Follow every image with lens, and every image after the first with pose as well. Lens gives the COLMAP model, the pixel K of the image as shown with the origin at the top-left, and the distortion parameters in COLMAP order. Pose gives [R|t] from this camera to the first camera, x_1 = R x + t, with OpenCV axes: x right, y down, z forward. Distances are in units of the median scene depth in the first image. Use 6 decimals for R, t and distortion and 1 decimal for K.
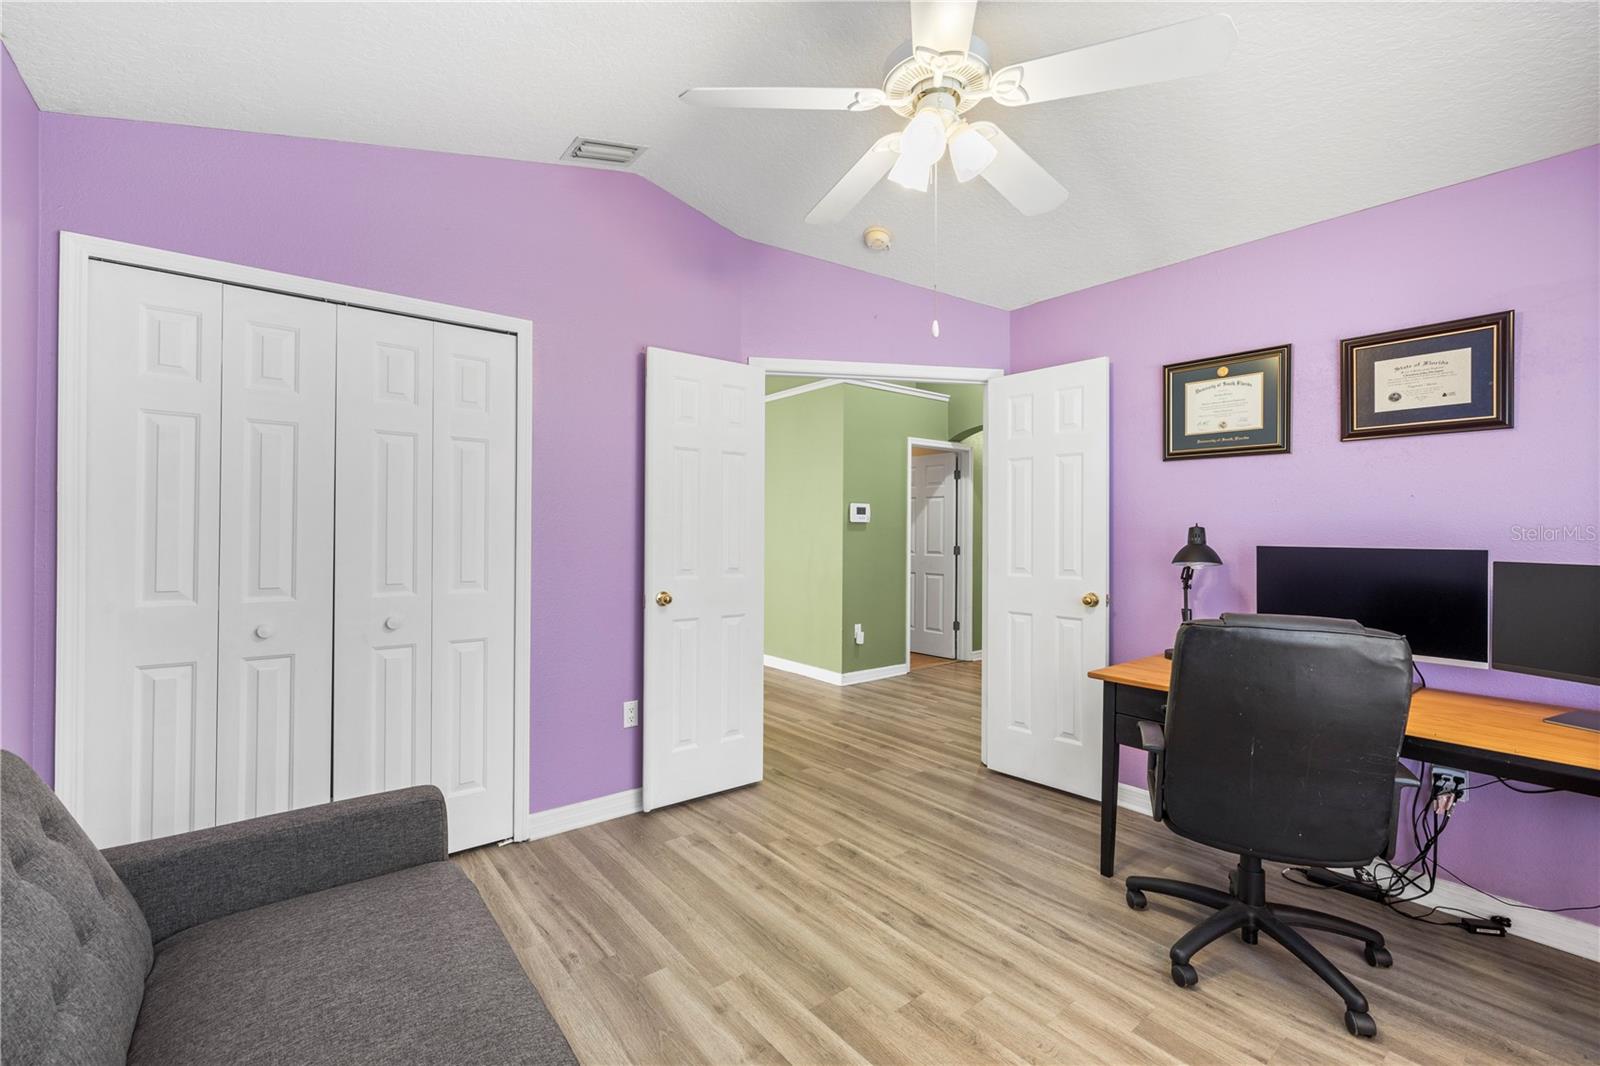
lens RADIAL K [[672.3, 0, 797.0], [0, 672.3, 532.3], [0, 0, 1]] dist [0.000881, 0.000447]
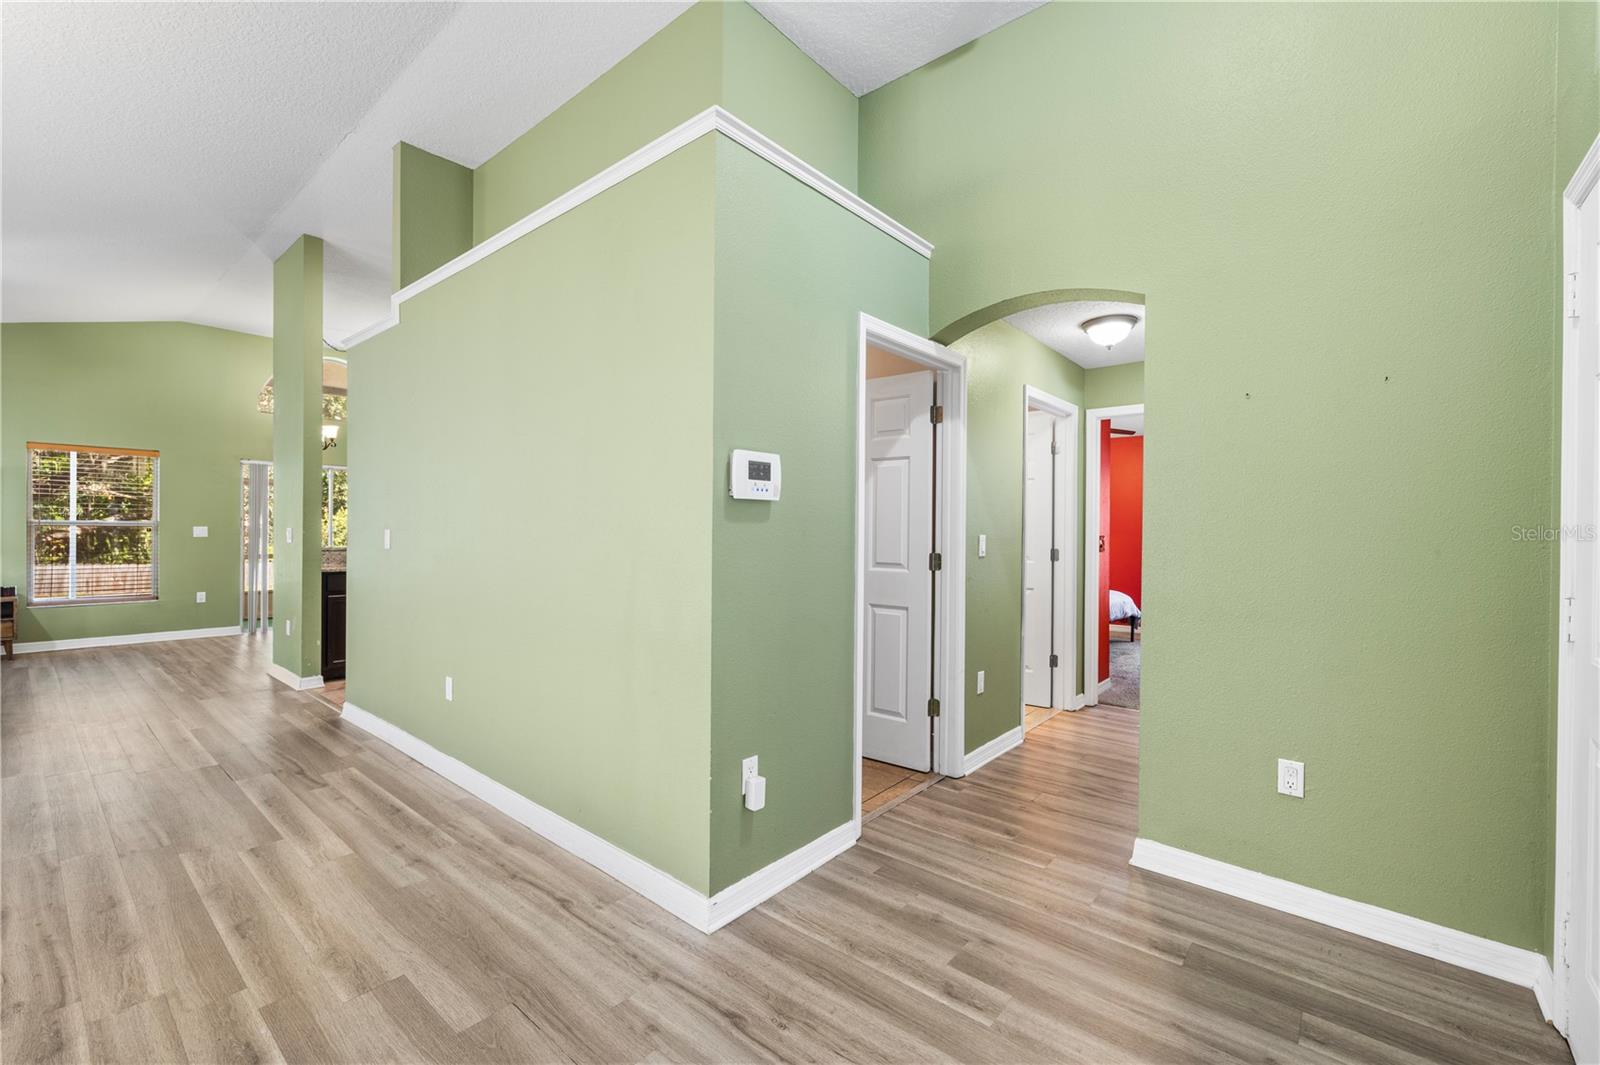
lens RADIAL K [[672.3, 0, 797.0], [0, 672.3, 531.8], [0, 0, 1]] dist [0.000881, 0.000447]
pose [[0.981481, 0.001169, 0.191557, 0.035548], [-0.002801, 0.999962, 0.008249, 0.000192], [-0.191540, -0.008633, 0.981447, 0.517315]]
